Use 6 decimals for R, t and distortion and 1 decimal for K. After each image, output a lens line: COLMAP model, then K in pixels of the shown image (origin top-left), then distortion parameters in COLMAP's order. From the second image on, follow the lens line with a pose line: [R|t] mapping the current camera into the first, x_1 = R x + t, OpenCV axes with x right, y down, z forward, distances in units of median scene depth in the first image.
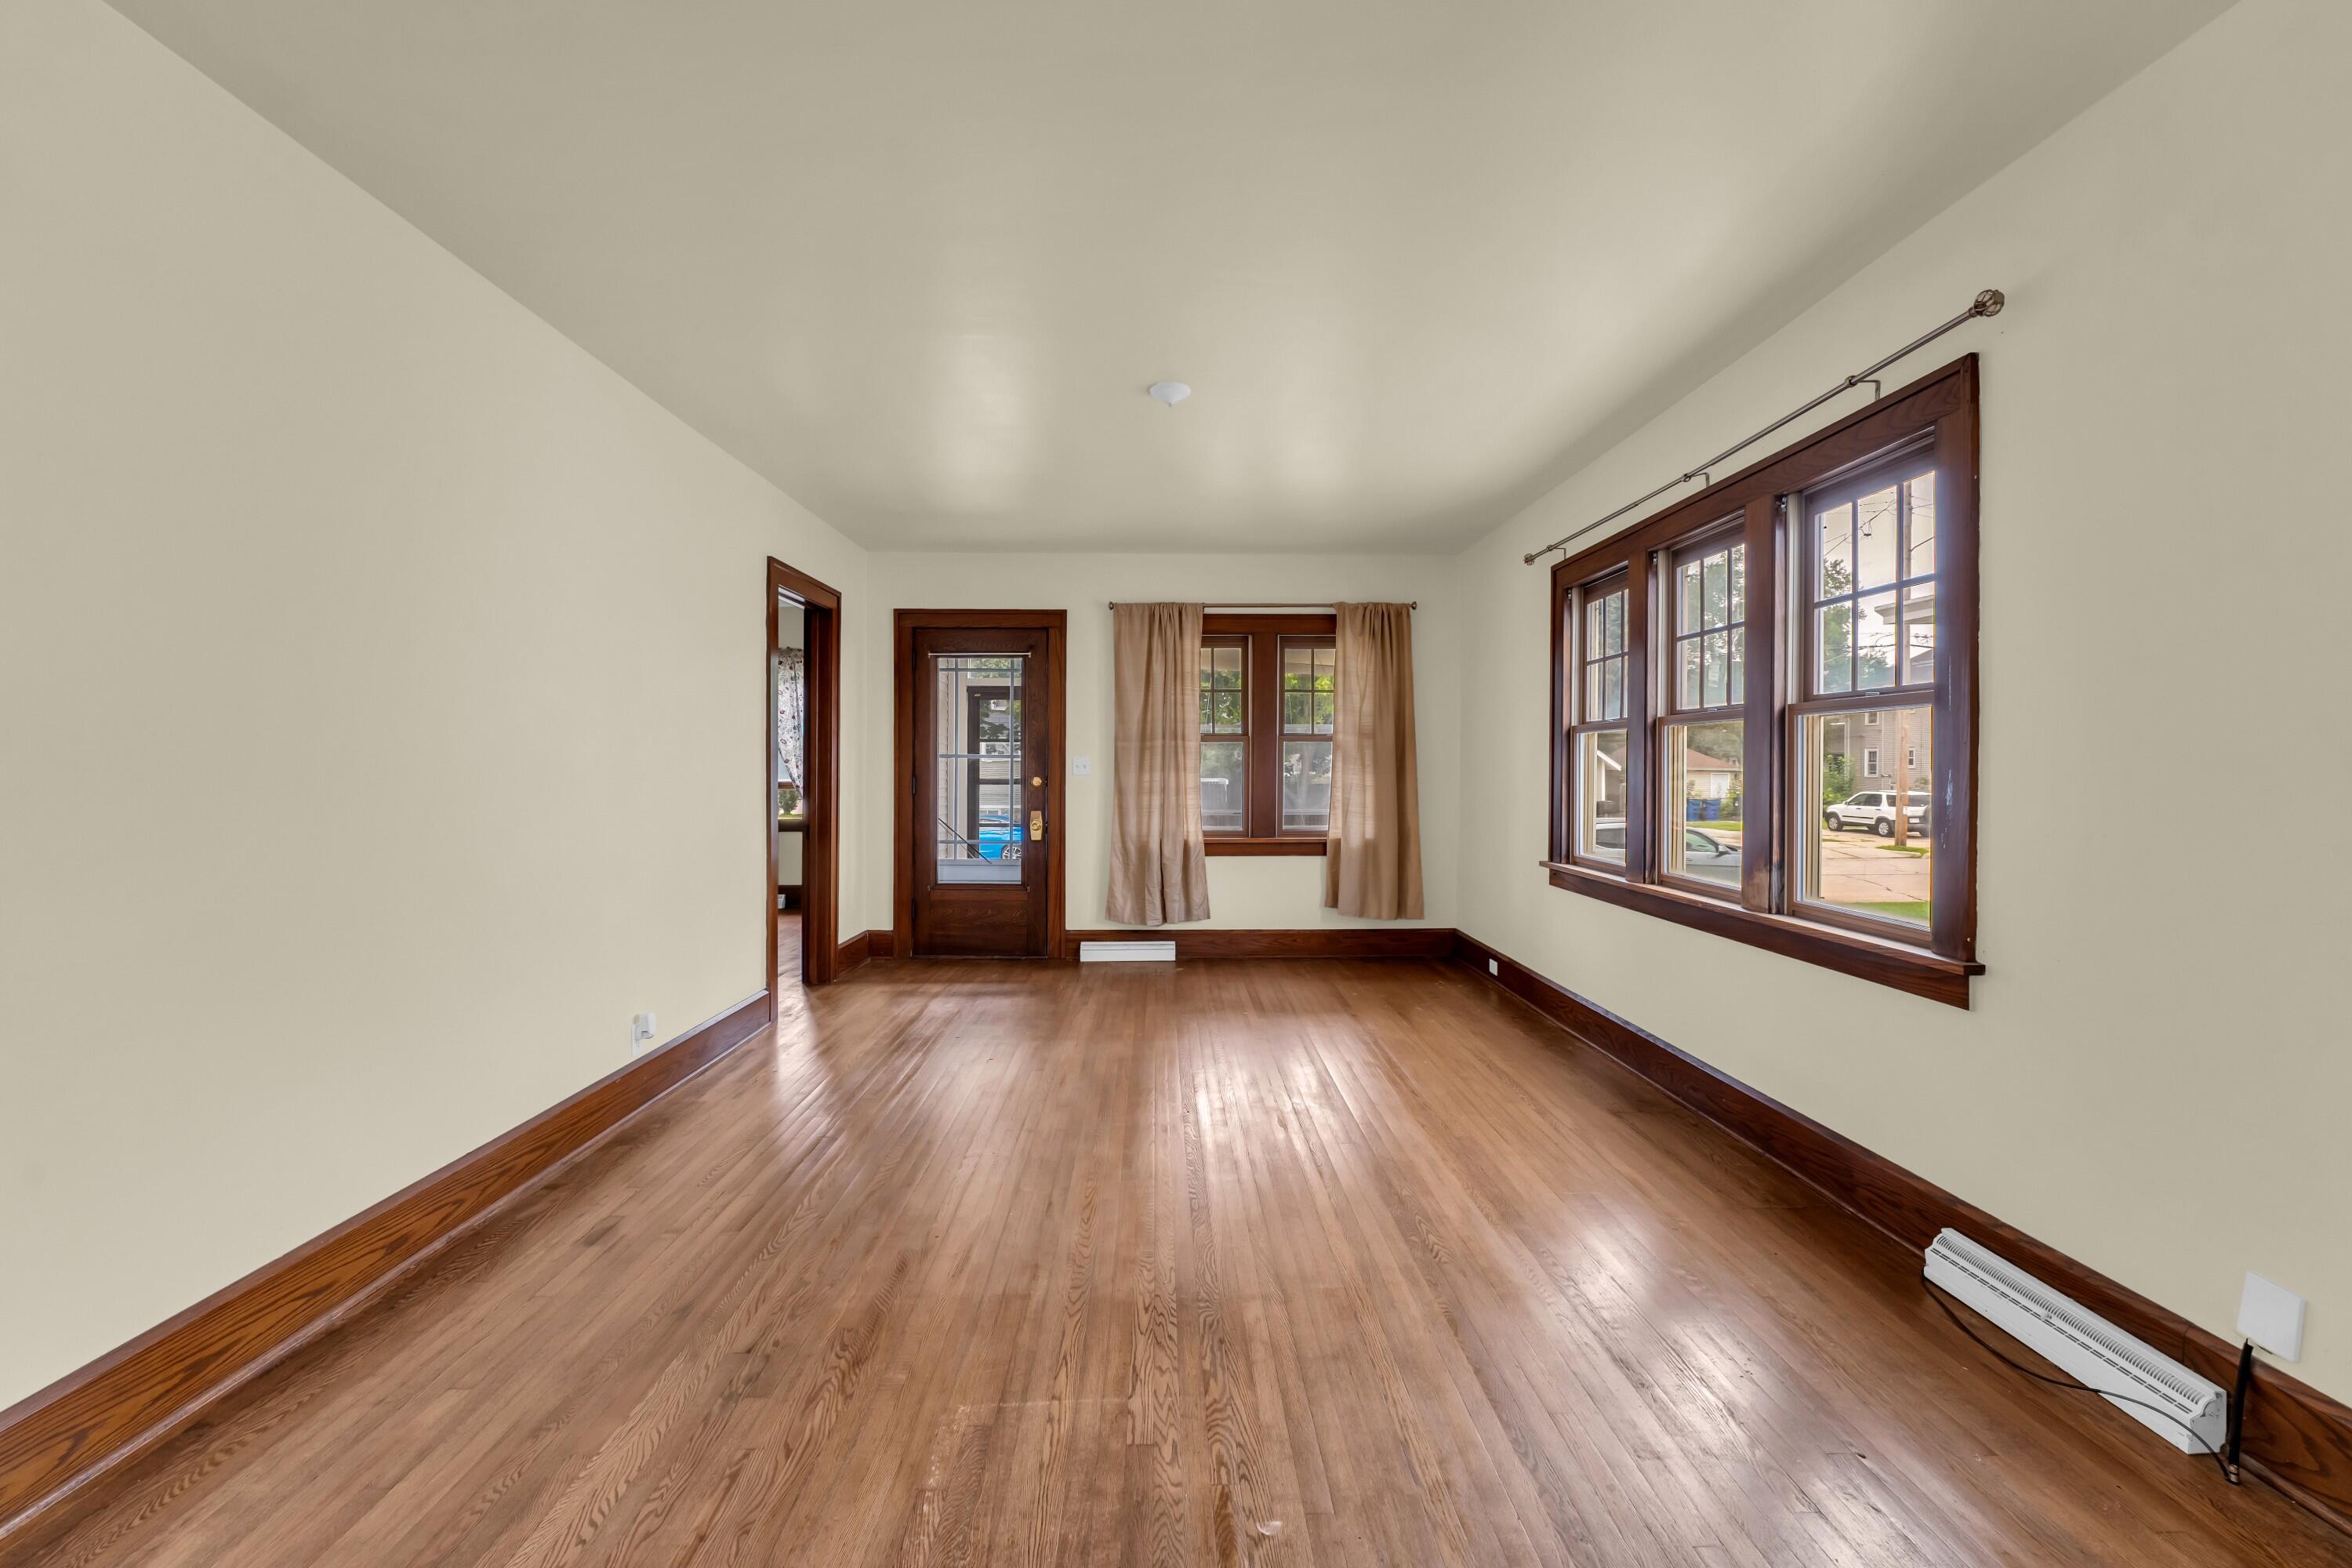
lens RADIAL K [[945.9, 0, 1175.6], [0, 945.9, 776.4], [0, 0, 1]] dist [-0.016473, 0.001773]
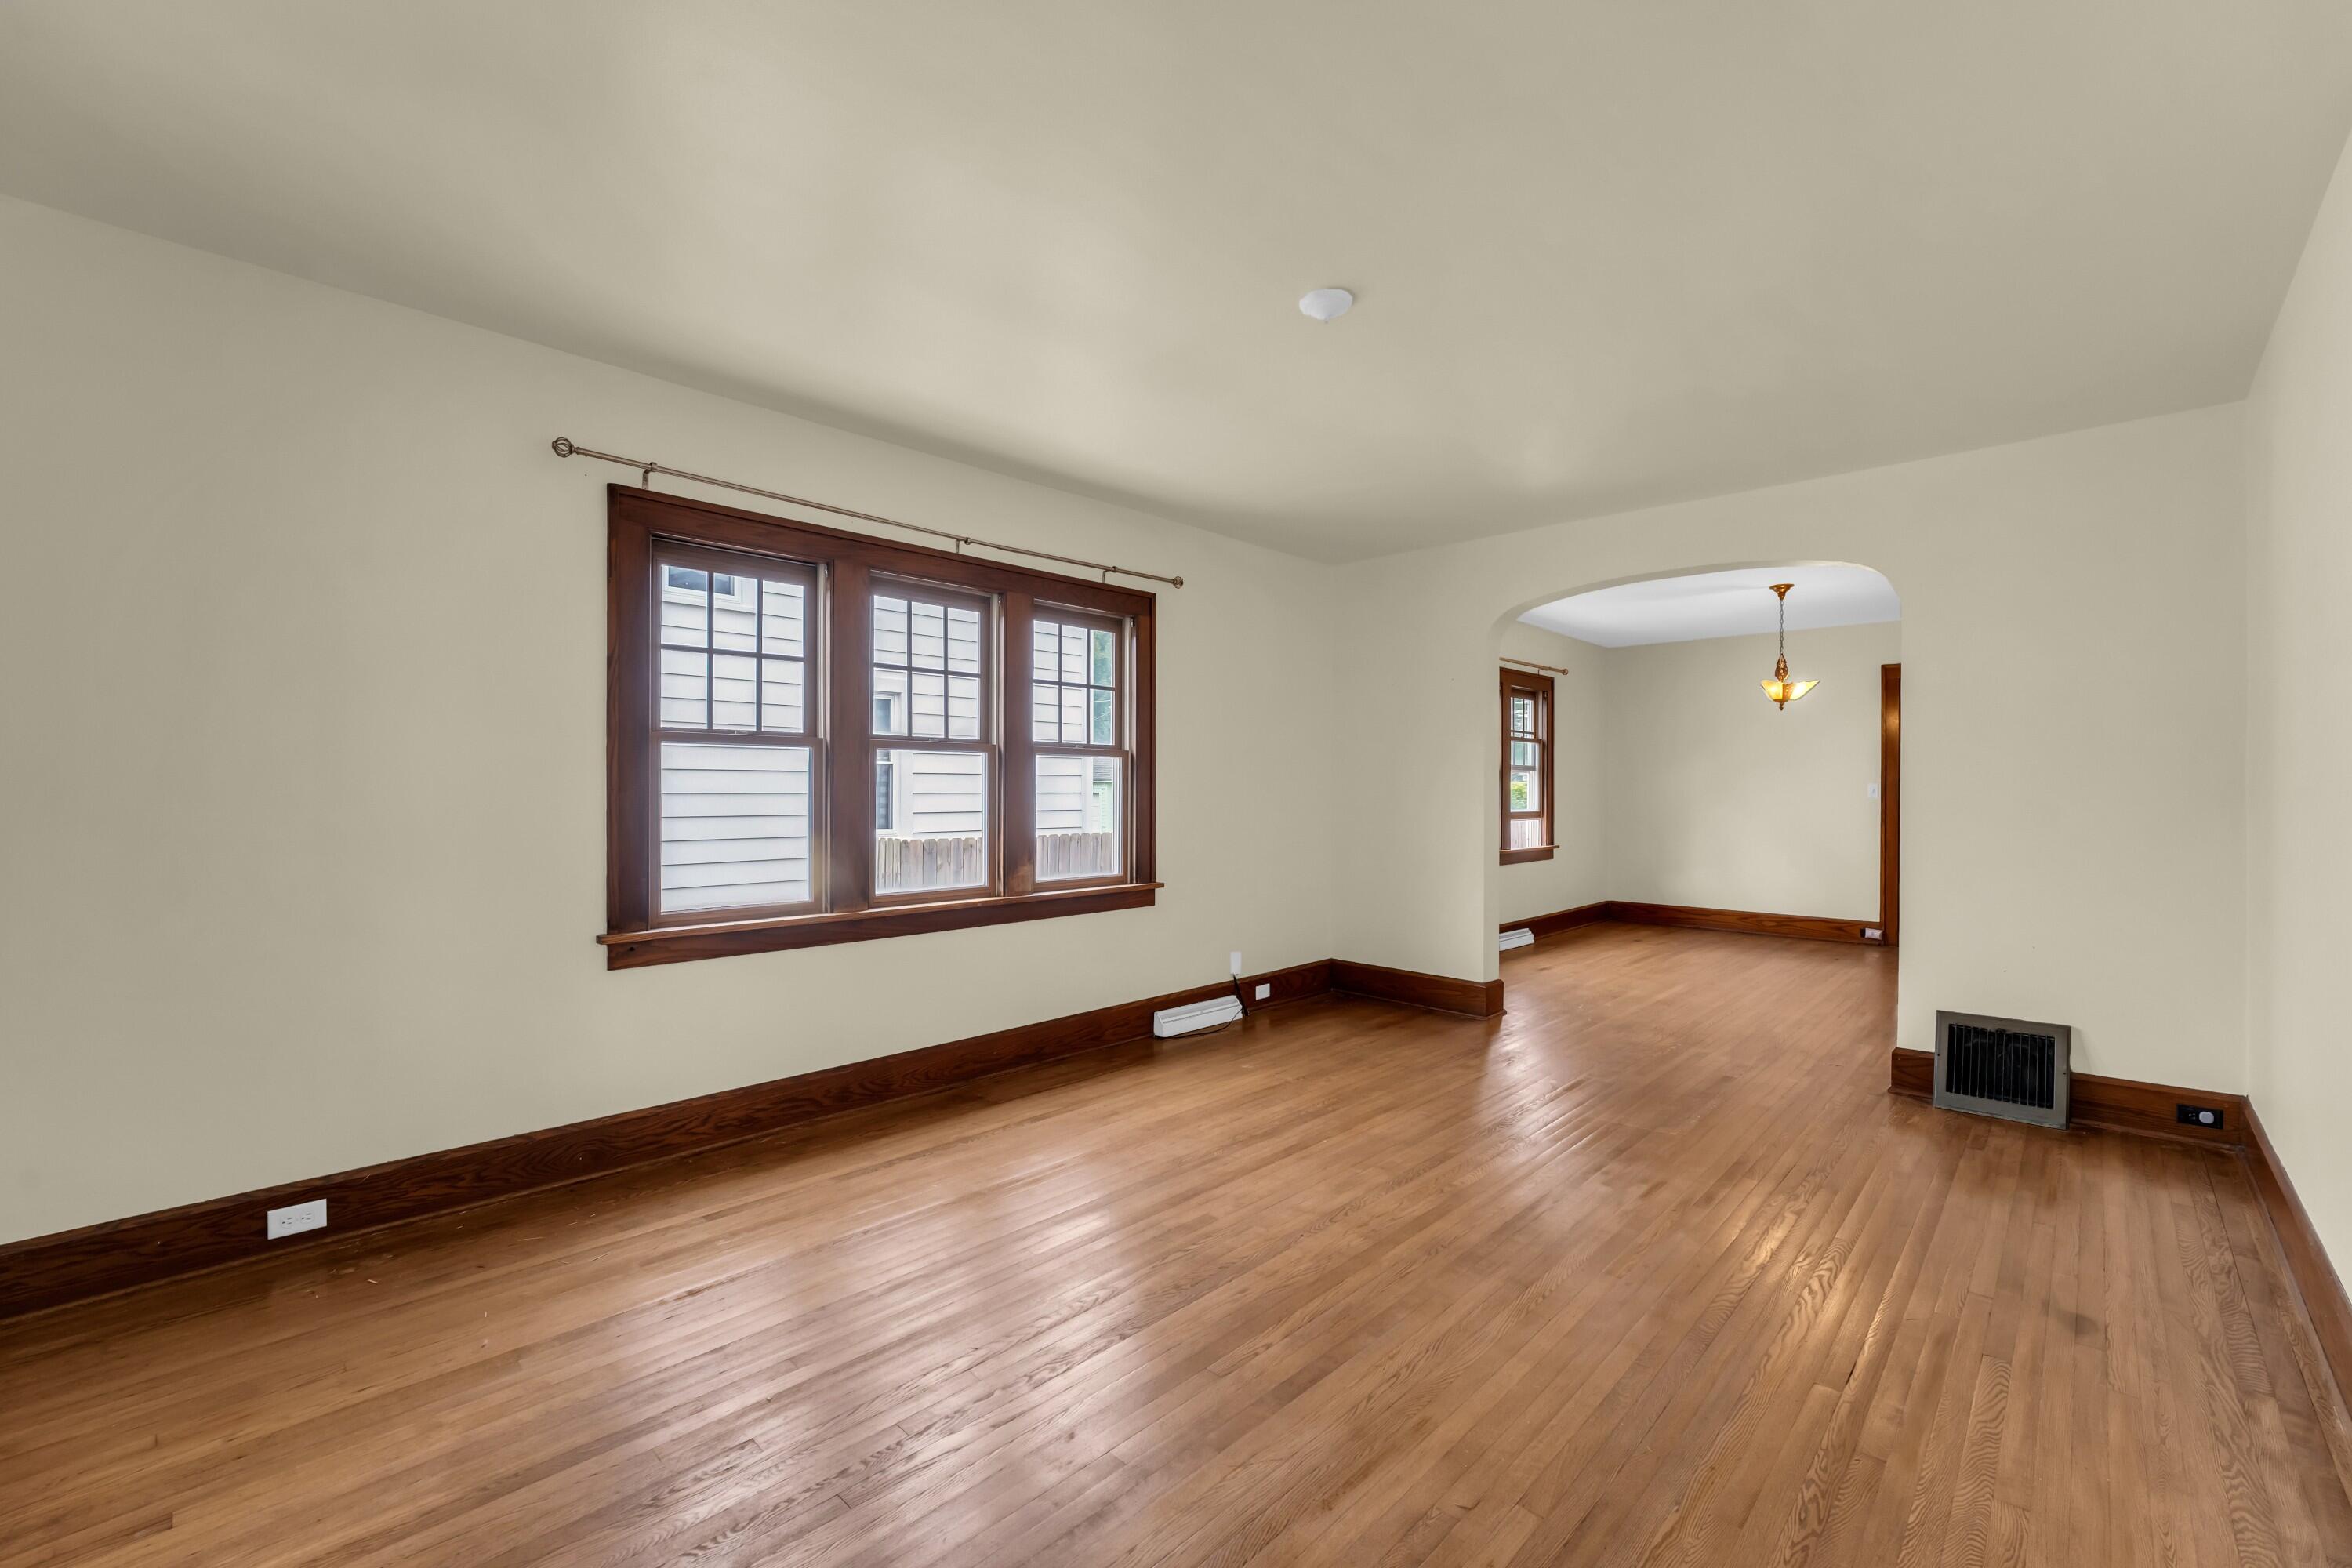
lens RADIAL K [[945.9, 0, 1168.4], [0, 945.9, 800.9], [0, 0, 1]] dist [-0.016473, 0.001773]
pose [[-0.696261, -0.013696, 0.717658, -0.258207], [0.000090, 0.999816, 0.019168, -0.010285], [-0.717789, 0.013410, -0.696131, 0.901944]]
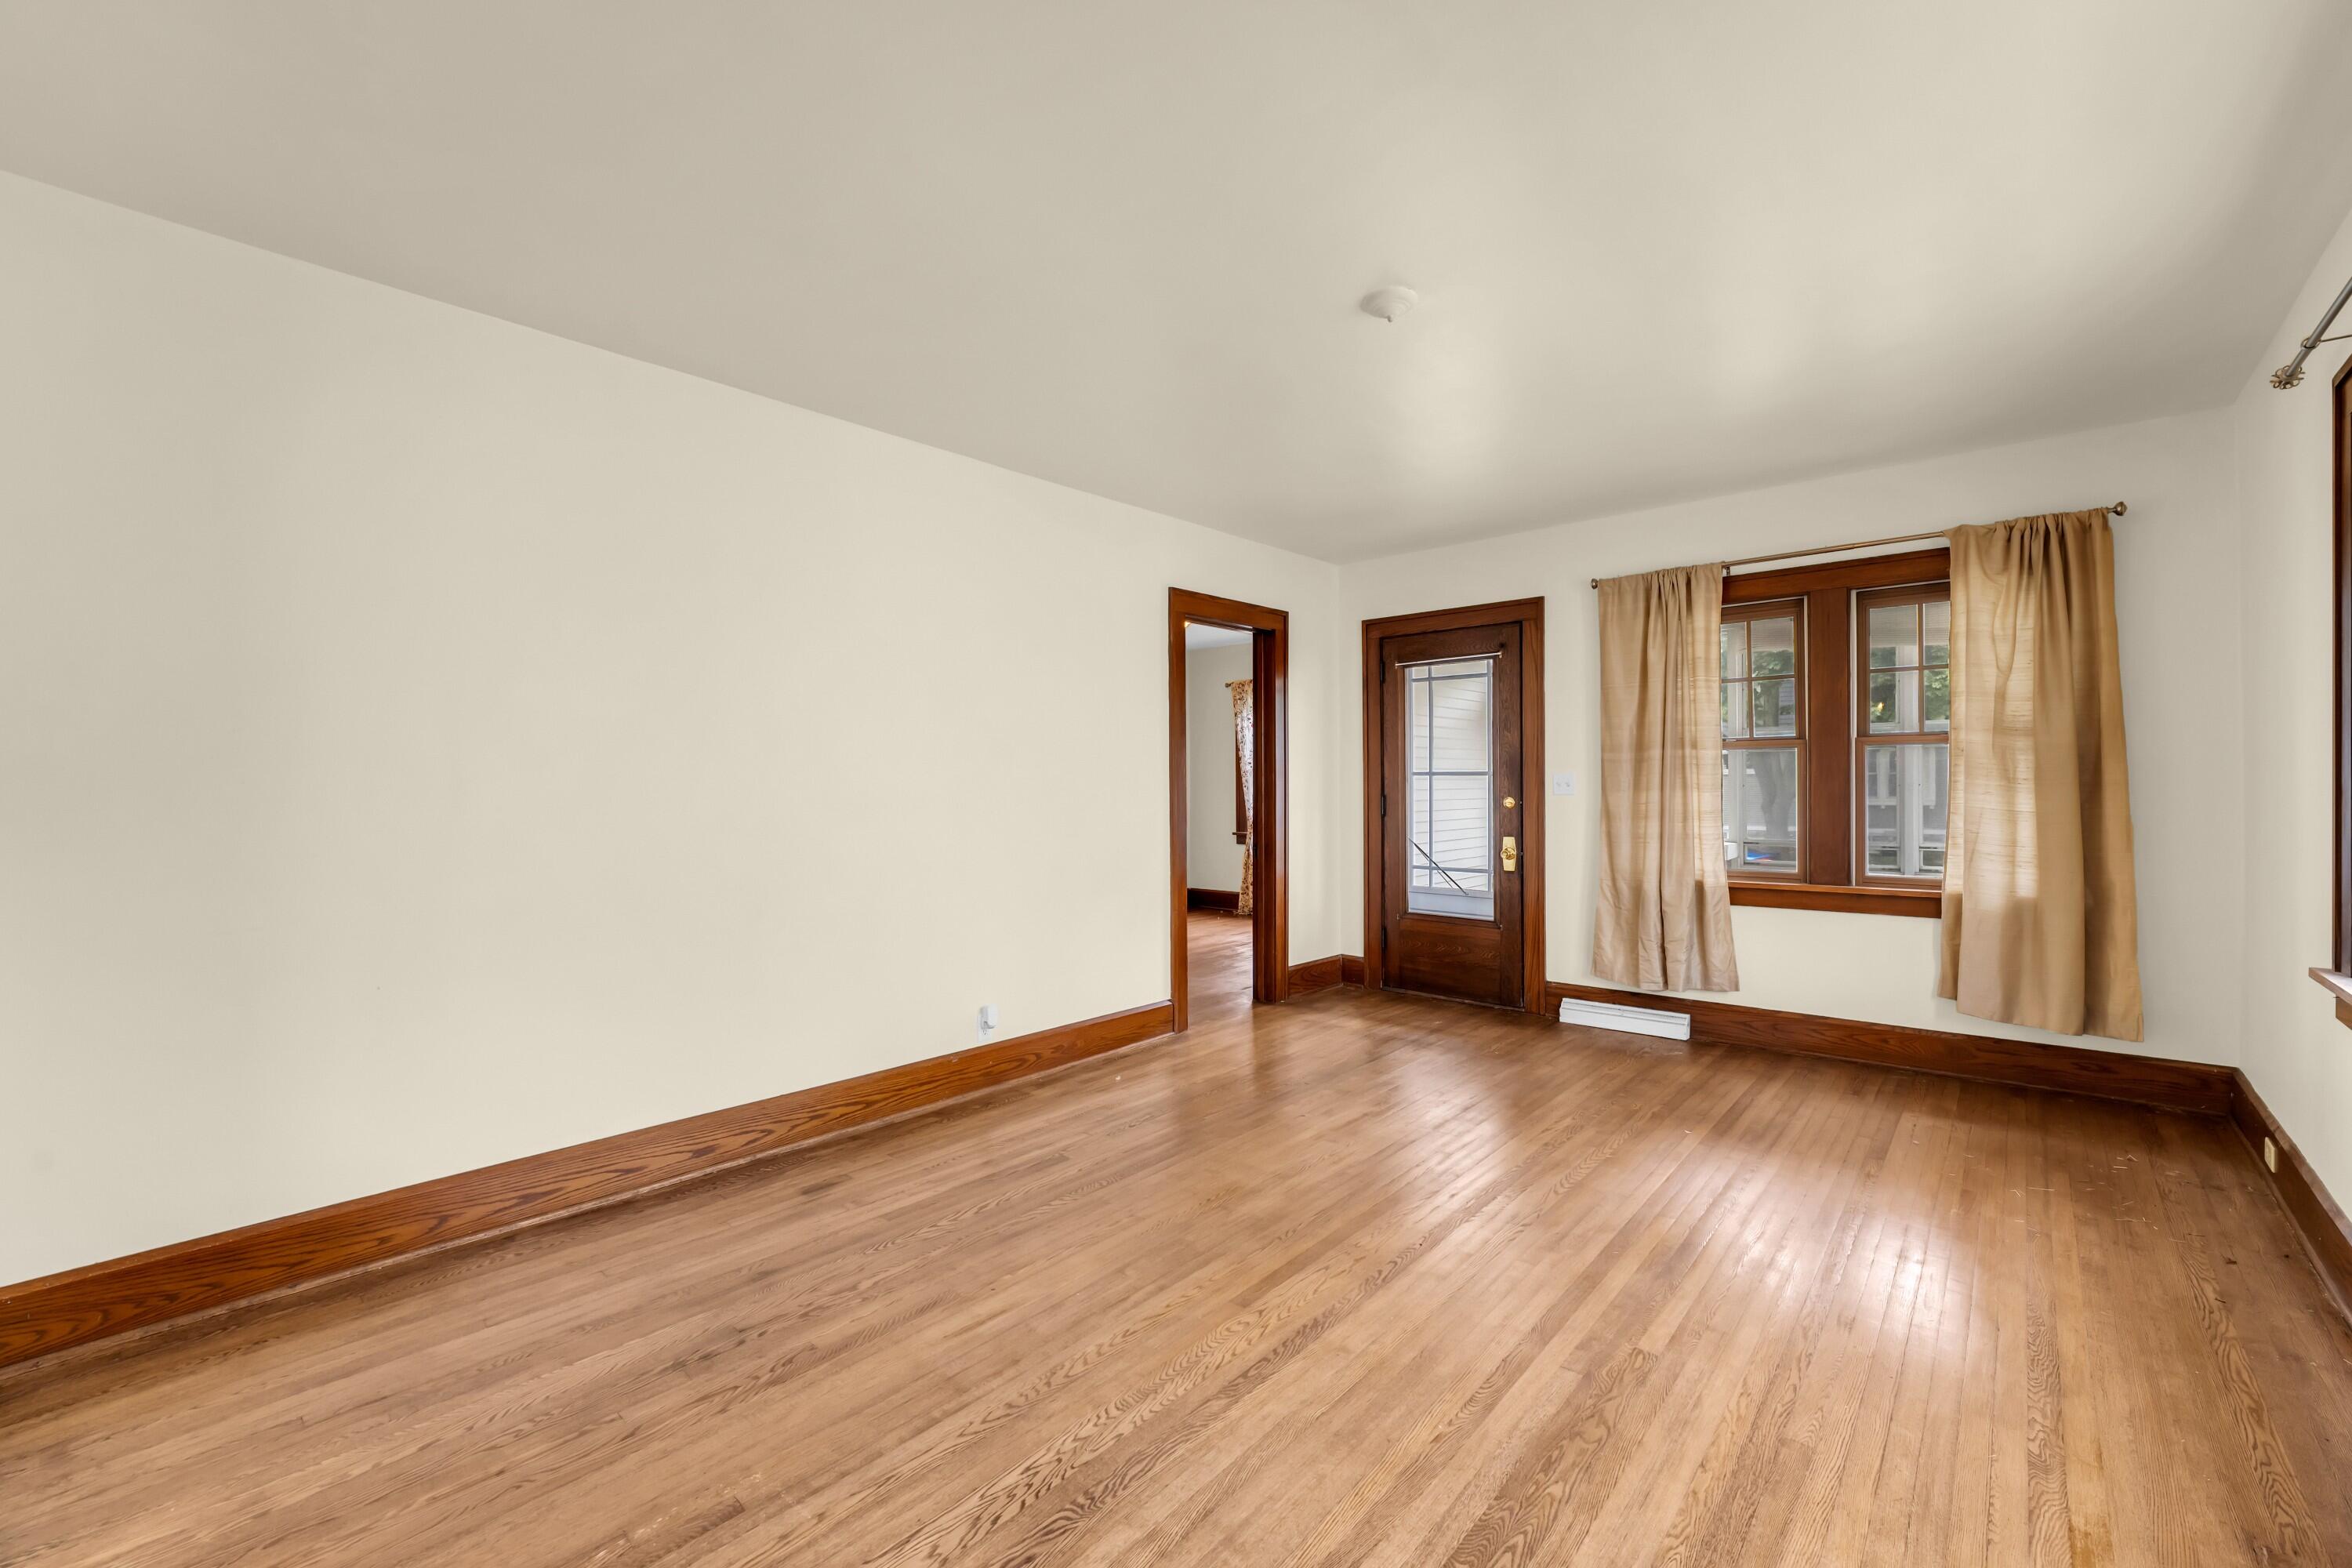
lens RADIAL K [[945.9, 0, 1187.4], [0, 945.9, 781.3], [0, 0, 1]] dist [-0.016473, 0.001773]
pose [[0.735314, -0.008732, -0.677670, 0.218528], [0.001719, 0.999938, -0.011020, -0.004523], [0.677724, 0.006938, 0.735283, 0.176721]]
